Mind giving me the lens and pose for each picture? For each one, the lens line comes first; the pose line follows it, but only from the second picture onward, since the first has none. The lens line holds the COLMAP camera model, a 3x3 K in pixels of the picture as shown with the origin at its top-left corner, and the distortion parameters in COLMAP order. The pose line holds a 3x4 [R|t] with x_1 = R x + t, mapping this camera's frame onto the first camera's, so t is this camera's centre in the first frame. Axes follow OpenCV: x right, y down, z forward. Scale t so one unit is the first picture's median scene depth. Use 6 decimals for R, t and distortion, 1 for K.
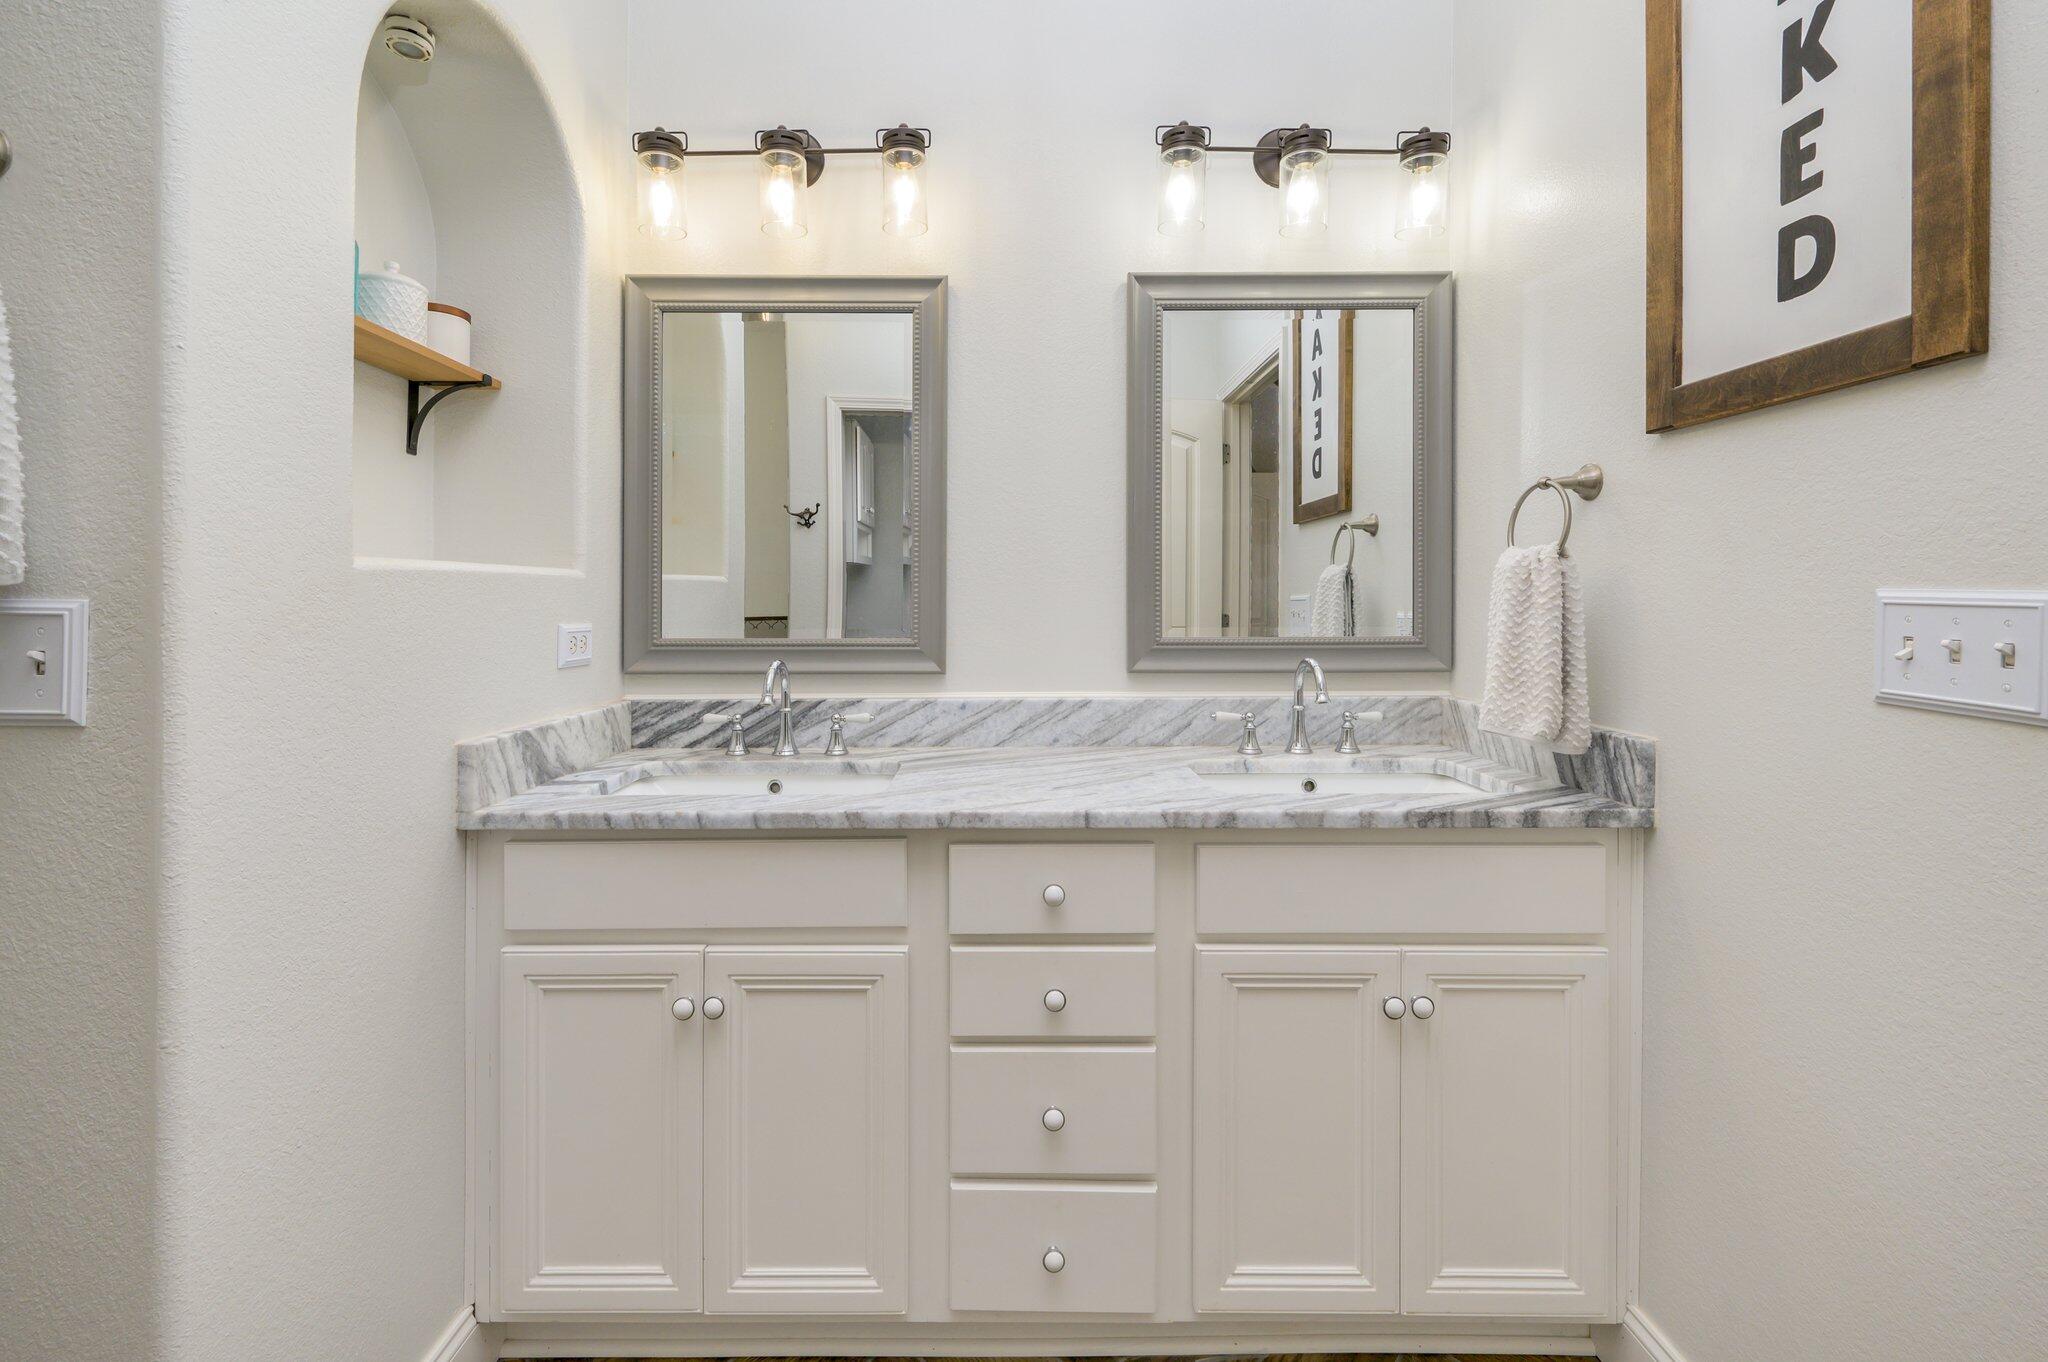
lens RADIAL K [[818.6, 0, 1095.6], [0, 818.6, 597.3], [0, 0, 1]] dist [0.000732, -0.000020]
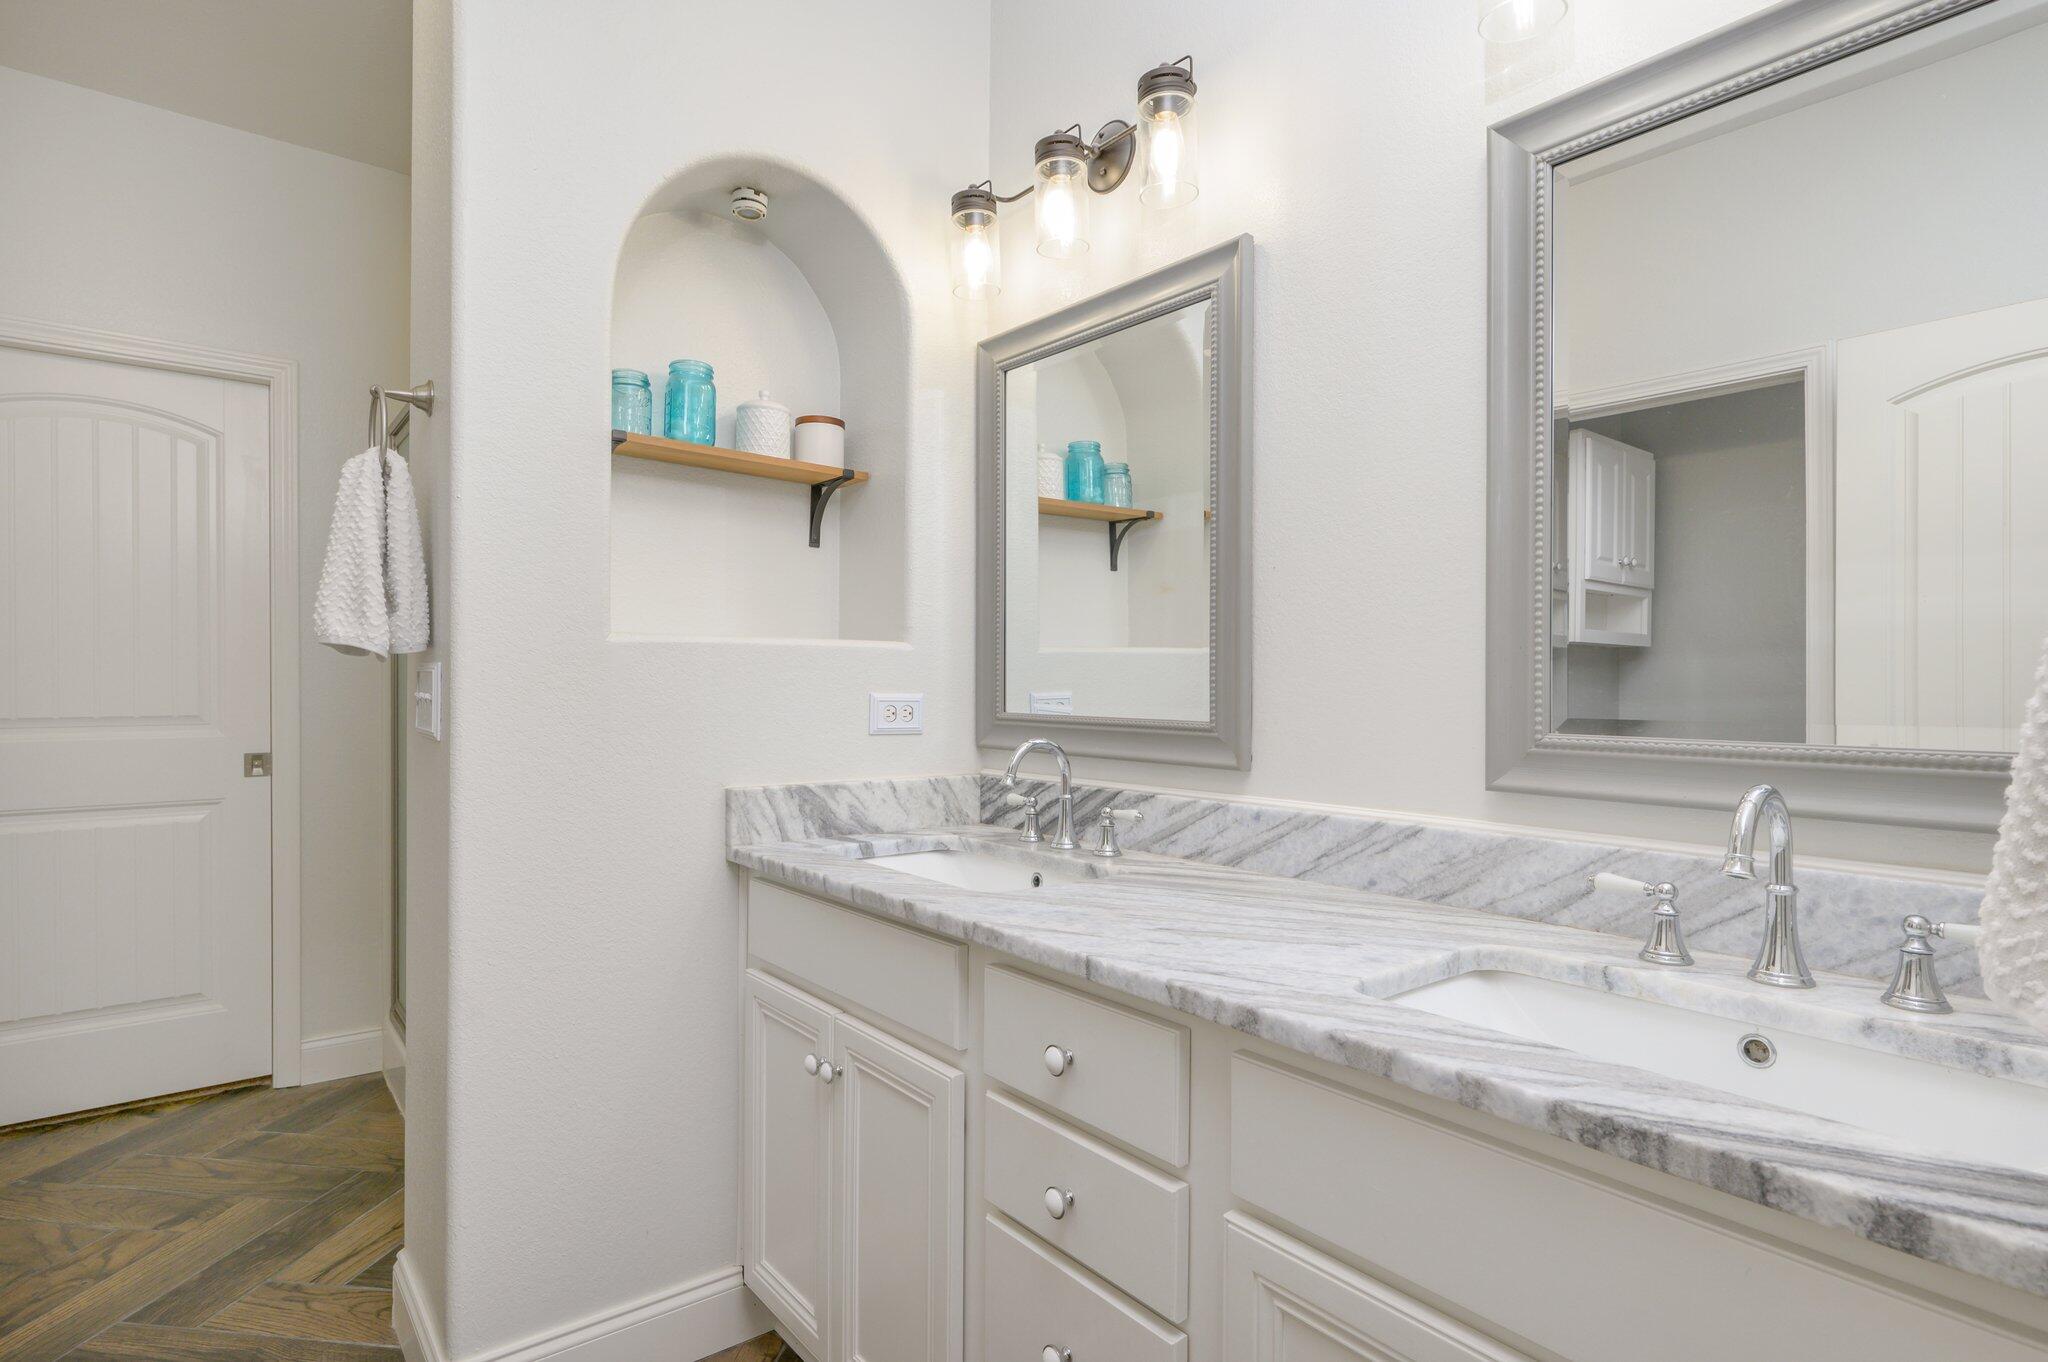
lens RADIAL K [[1053.3, 0, 1027.0], [0, 1053.3, 680.6], [0, 0, 1]] dist [0.001189, 0.000202]
pose [[0.615204, 0.002252, -0.788365, 0.502908], [-0.004882, 0.999988, -0.000953, 0.015701], [0.788353, 0.004435, 0.615207, 0.287738]]
